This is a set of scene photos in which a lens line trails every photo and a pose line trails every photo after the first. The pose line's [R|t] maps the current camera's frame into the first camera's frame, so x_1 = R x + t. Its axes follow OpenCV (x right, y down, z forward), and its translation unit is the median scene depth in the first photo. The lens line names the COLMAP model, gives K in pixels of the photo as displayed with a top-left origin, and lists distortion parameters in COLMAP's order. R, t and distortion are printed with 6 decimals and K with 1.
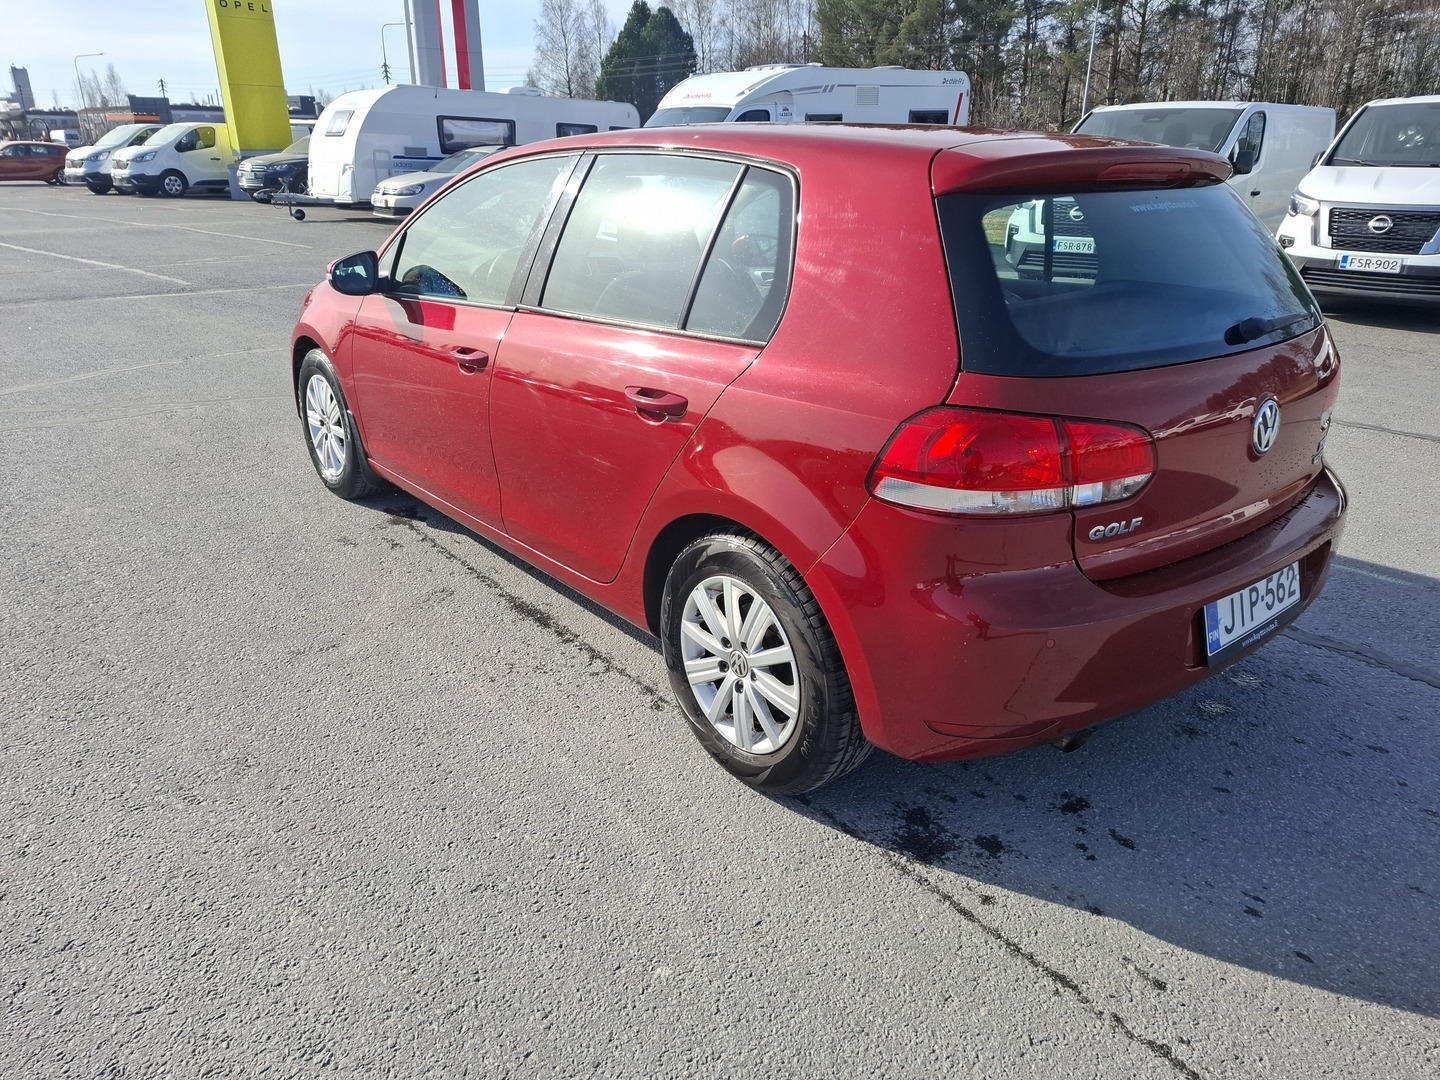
lens RADIAL K [[990.1, 0, 720.0], [0, 990.1, 540.0], [0, 0, 1]] dist [0.029521, -0.023912]
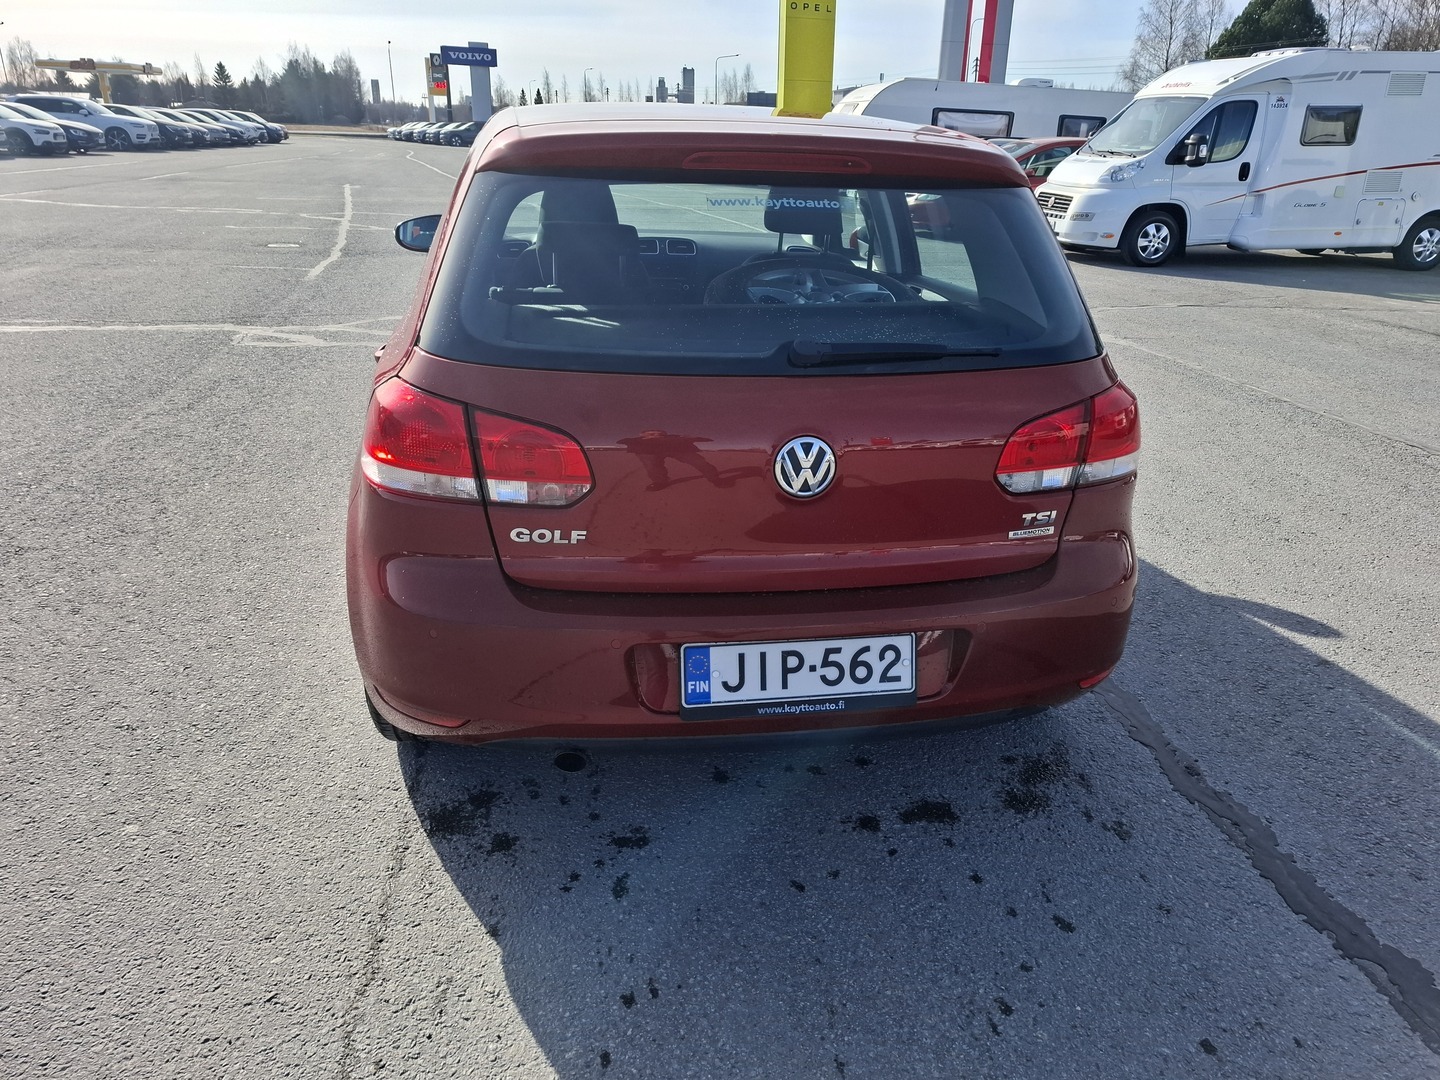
lens RADIAL K [[990.0, 0, 722.3], [0, 990.0, 523.4], [0, 0, 1]] dist [0.045357, -0.034556]
pose [[0.871000, 0.195482, -0.450717, 0.808772], [-0.199751, 0.979085, 0.038629, -0.076769], [0.448842, 0.056386, 0.891830, 0.204410]]
